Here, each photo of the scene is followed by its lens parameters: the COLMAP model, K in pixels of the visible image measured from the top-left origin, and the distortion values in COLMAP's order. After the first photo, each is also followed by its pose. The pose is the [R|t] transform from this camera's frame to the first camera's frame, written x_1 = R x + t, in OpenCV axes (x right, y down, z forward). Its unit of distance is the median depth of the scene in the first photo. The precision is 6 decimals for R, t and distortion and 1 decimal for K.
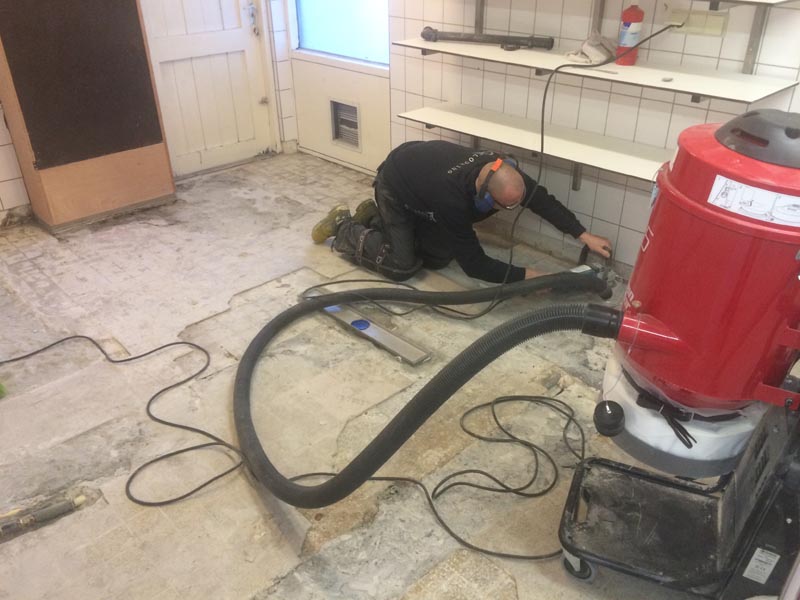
lens RADIAL K [[680.9, 0, 400.0], [0, 680.9, 300.0], [0, 0, 1]] dist [0.094864, -0.131622]
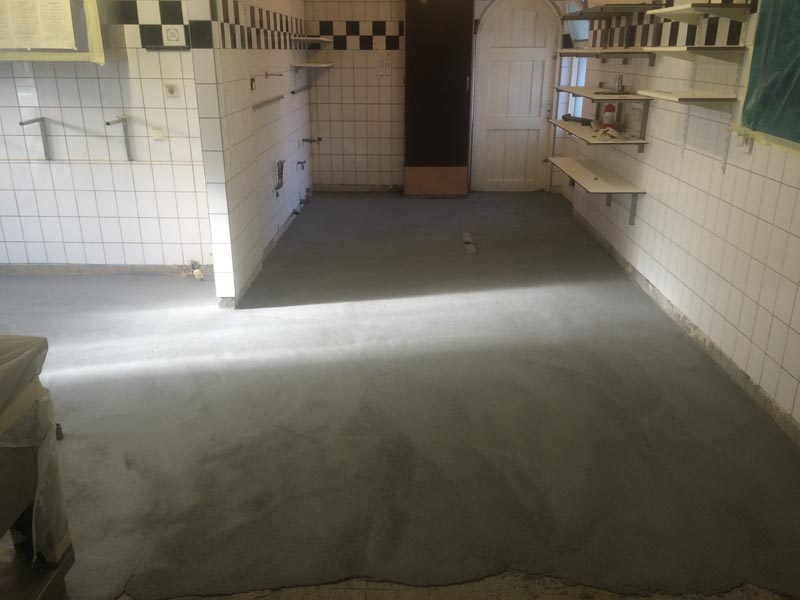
lens RADIAL K [[680.9, 0, 400.0], [0, 680.9, 300.0], [0, 0, 1]] dist [0.094864, -0.131622]
pose [[0.719503, 0.251145, -0.647489, 0.952710], [-0.351572, 0.935750, -0.027719, 0.266619], [0.598926, 0.247583, 0.761571, -0.528484]]
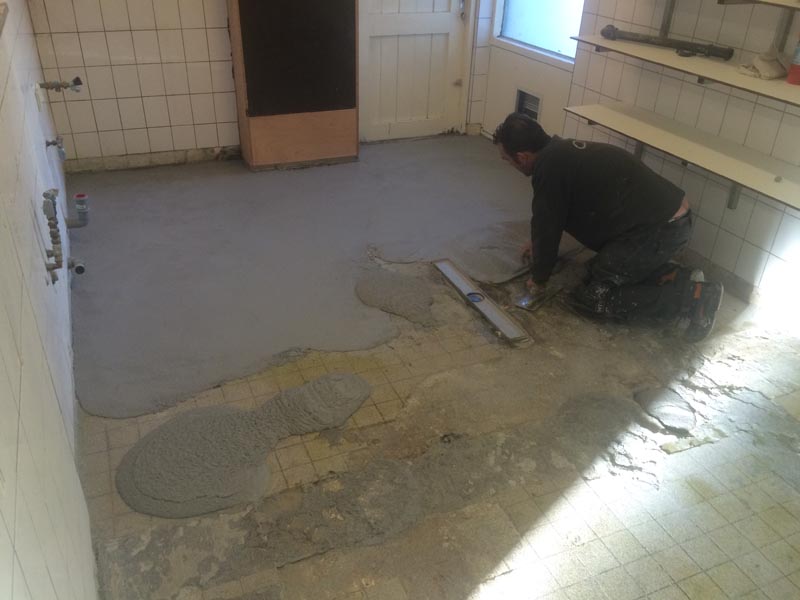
lens RADIAL K [[684.9, 0, 400.0], [0, 684.9, 300.0], [0, 0, 1]] dist [0.089401, -0.127536]
pose [[0.940792, 0.205967, -0.269237, 0.096870], [-0.203659, 0.978350, 0.036799, 0.020380], [0.270987, 0.020212, 0.962371, -0.048980]]
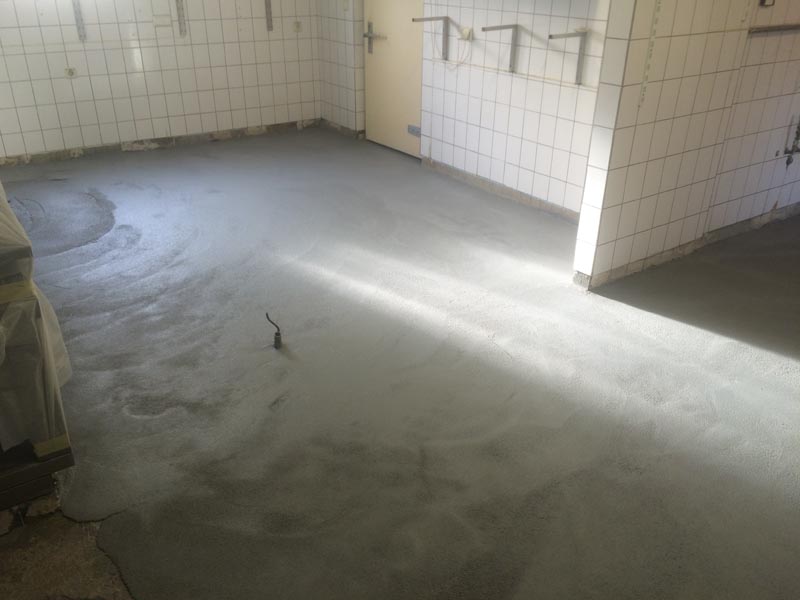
lens RADIAL K [[680.9, 0, 400.0], [0, 680.9, 300.0], [0, 0, 1]] dist [0.094864, -0.131622]
pose [[-0.150012, 0.454090, -0.878236, 0.845314], [-0.492098, 0.736147, 0.464679, 0.042289], [0.857517, 0.501886, 0.113026, -0.097520]]
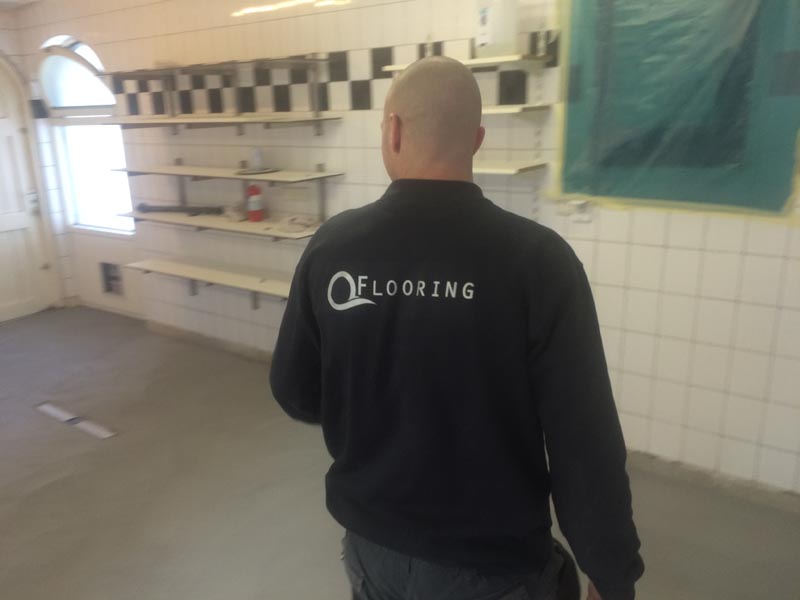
lens RADIAL K [[684.9, 0, 400.0], [0, 684.9, 300.0], [0, 0, 1]] dist [0.089401, -0.127536]
pose [[0.983234, -0.073319, 0.166959, 0.275480], [0.110259, 0.968309, -0.224097, 0.146091], [-0.145238, 0.238749, 0.960159, -0.332371]]
